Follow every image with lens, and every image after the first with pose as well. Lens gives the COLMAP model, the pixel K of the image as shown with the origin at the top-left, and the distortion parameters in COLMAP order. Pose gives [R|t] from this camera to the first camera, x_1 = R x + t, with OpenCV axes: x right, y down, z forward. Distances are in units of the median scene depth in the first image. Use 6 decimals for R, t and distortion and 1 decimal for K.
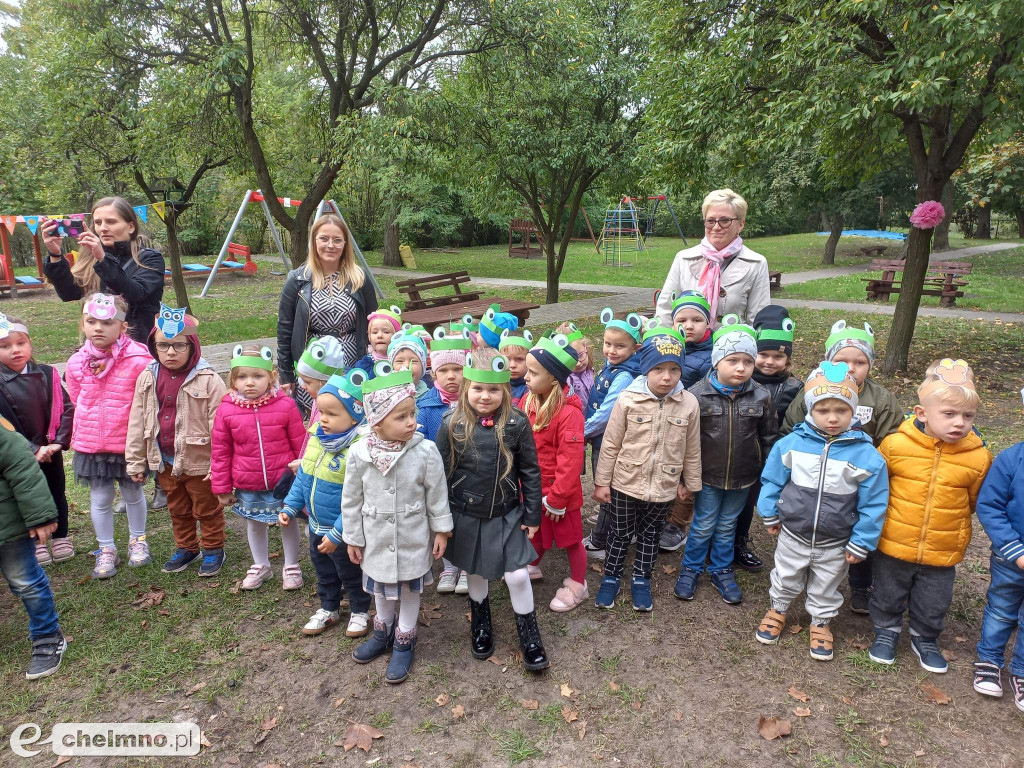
lens RADIAL K [[738.9, 0, 523.6], [0, 738.9, 369.5], [0, 0, 1]] dist [0.027137, 0.000745]
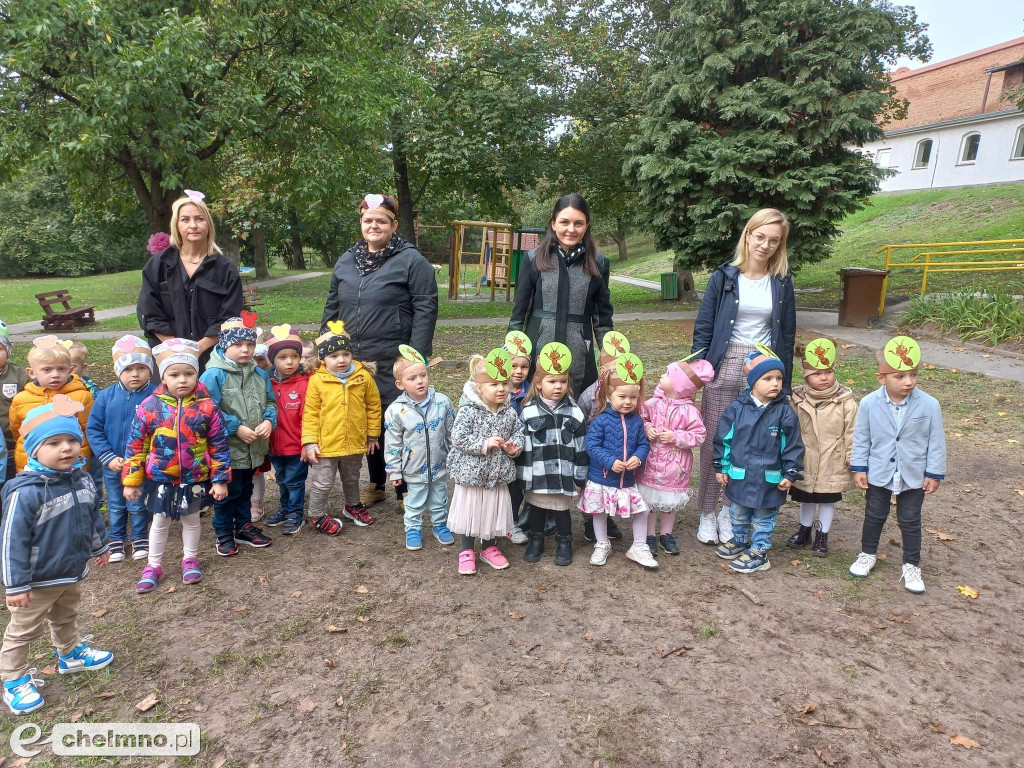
lens RADIAL K [[717.5, 0, 542.9], [0, 717.5, 396.0], [0, 0, 1]] dist [0.061530, -0.073086]
pose [[0.678505, -0.160432, 0.716863, 0.134476], [0.167129, 0.983982, 0.062026, 0.102533], [-0.715331, 0.077723, 0.694450, -0.381516]]
